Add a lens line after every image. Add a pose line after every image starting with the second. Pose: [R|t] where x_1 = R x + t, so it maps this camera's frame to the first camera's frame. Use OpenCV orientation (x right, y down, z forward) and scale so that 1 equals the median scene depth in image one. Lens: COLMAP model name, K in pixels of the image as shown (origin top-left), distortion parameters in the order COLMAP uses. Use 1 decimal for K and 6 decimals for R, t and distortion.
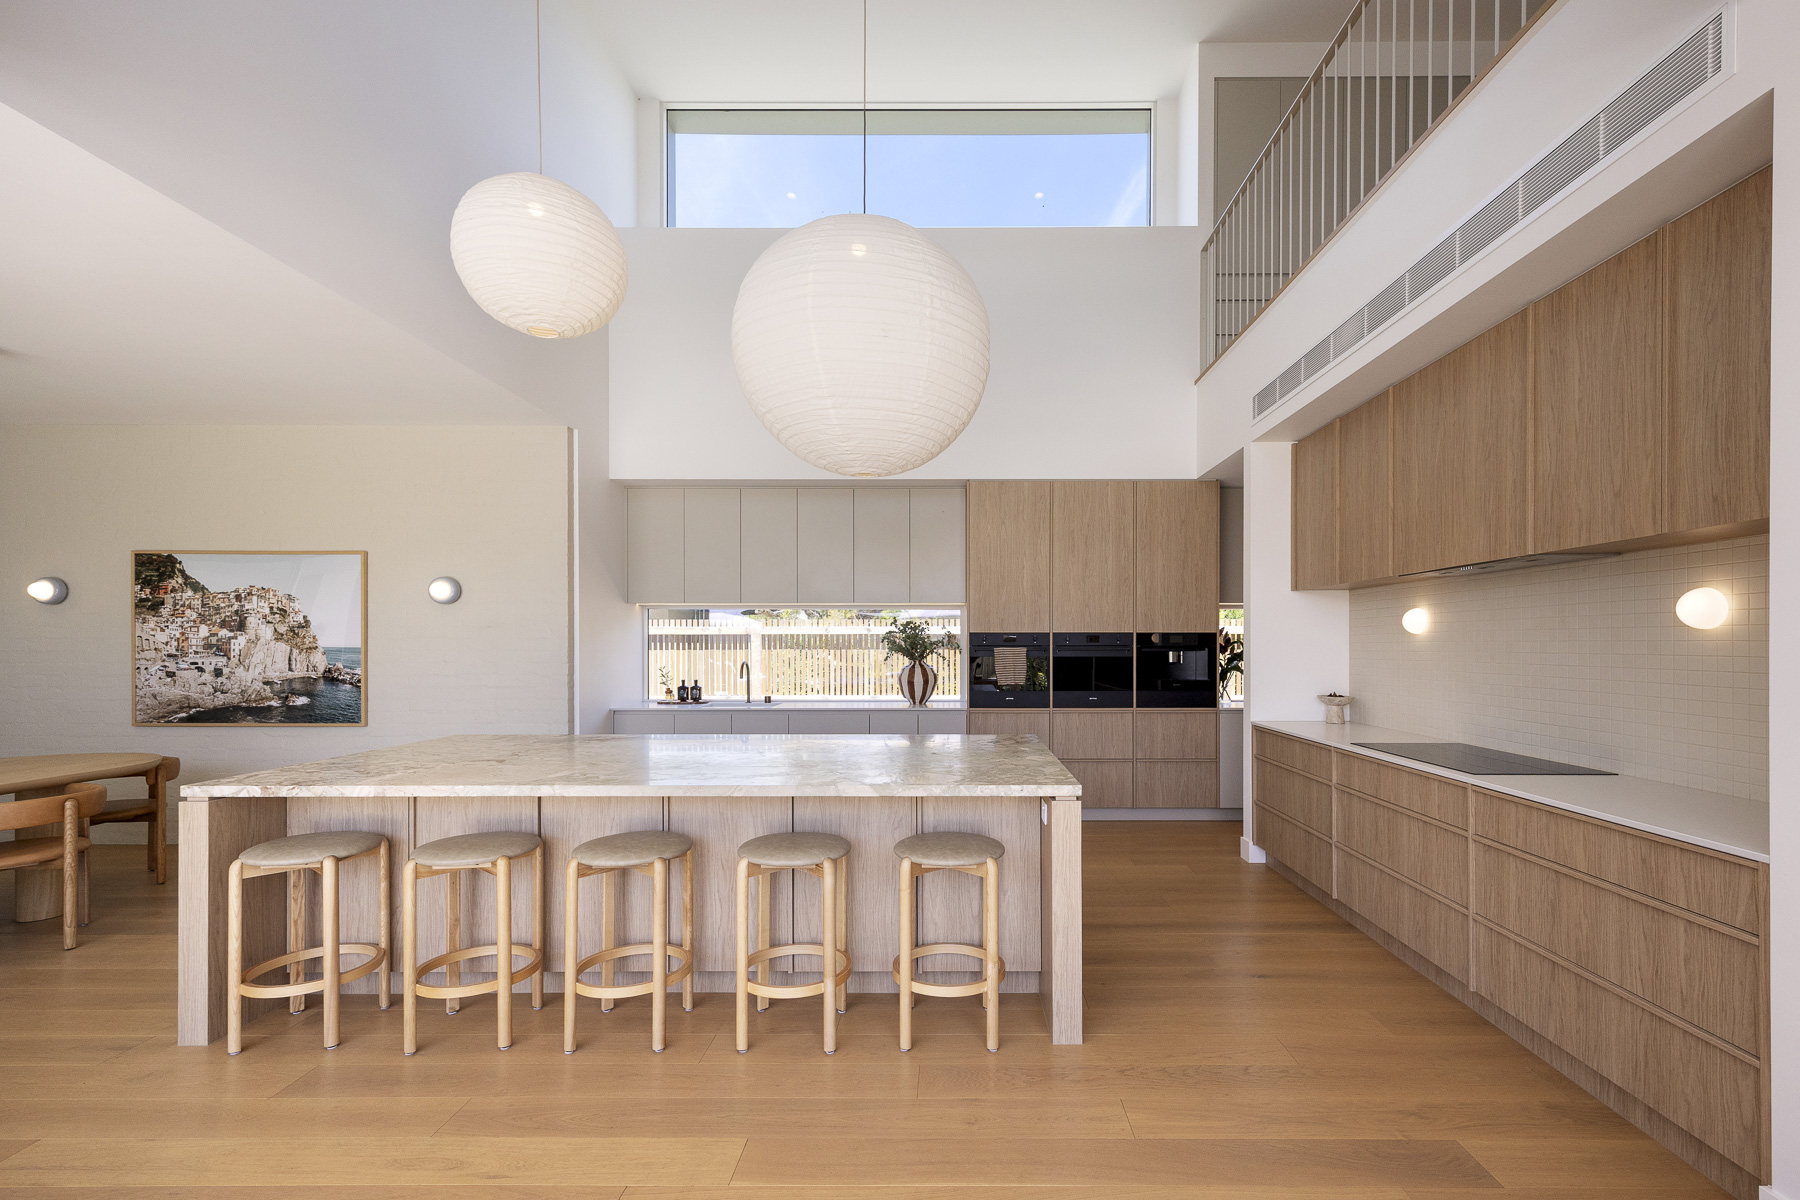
lens RADIAL K [[731.5, 0, 912.6], [0, 731.5, 644.3], [0, 0, 1]] dist [0.000060, -0.000299]
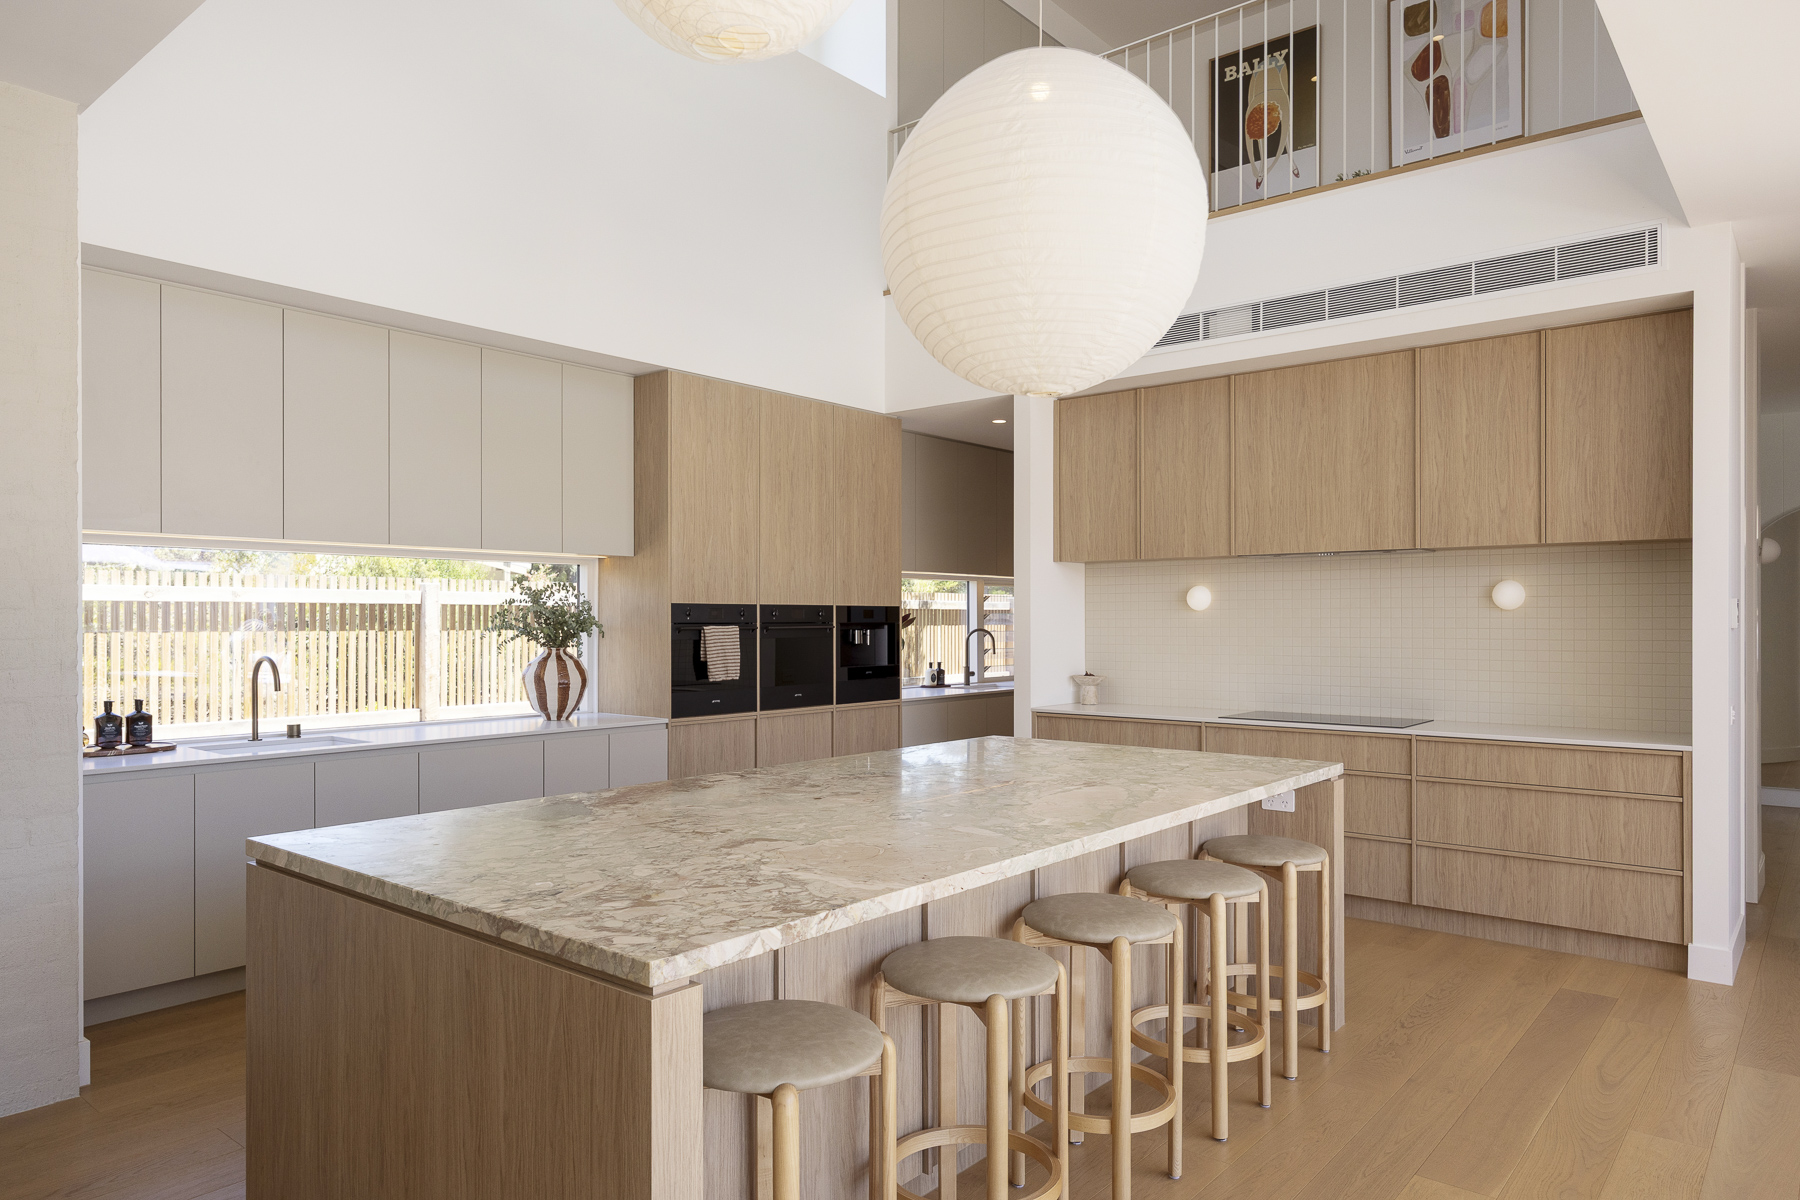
lens RADIAL K [[1135.5, 0, 901.4], [0, 1135.5, 615.0], [0, 0, 1]] dist [0.006429, 0.003058]
pose [[0.654030, 0.002925, 0.756463, -0.614791], [0.001327, 0.999987, -0.005014, -0.000294], [-0.756468, 0.004283, 0.654017, 0.202288]]
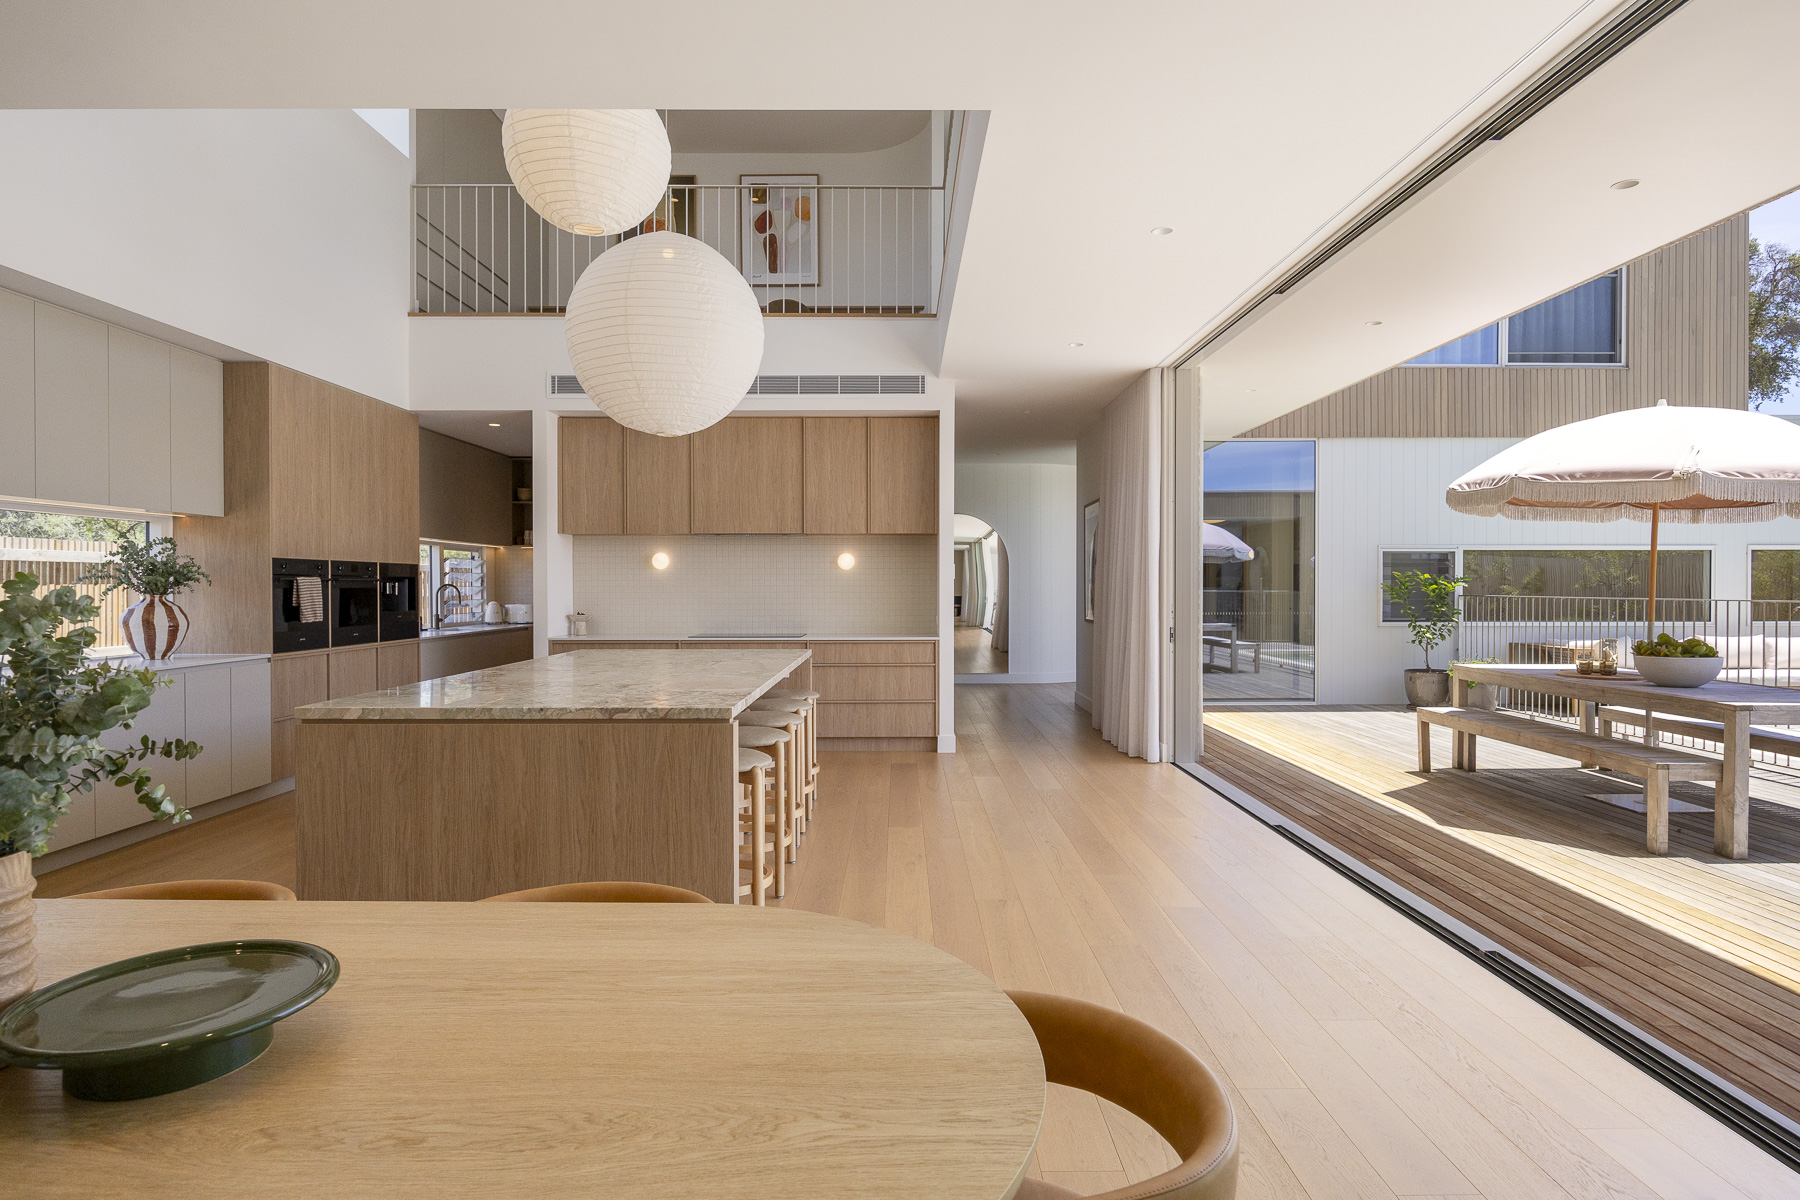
lens RADIAL K [[986.2, 0, 891.1], [0, 986.2, 597.0], [0, 0, 1]] dist [-0.008064, -0.000589]
pose [[0.022521, -0.010351, 0.999693, -1.065201], [0.002044, 0.999945, 0.010308, 0.018283], [-0.999744, 0.001811, 0.022541, 0.351684]]
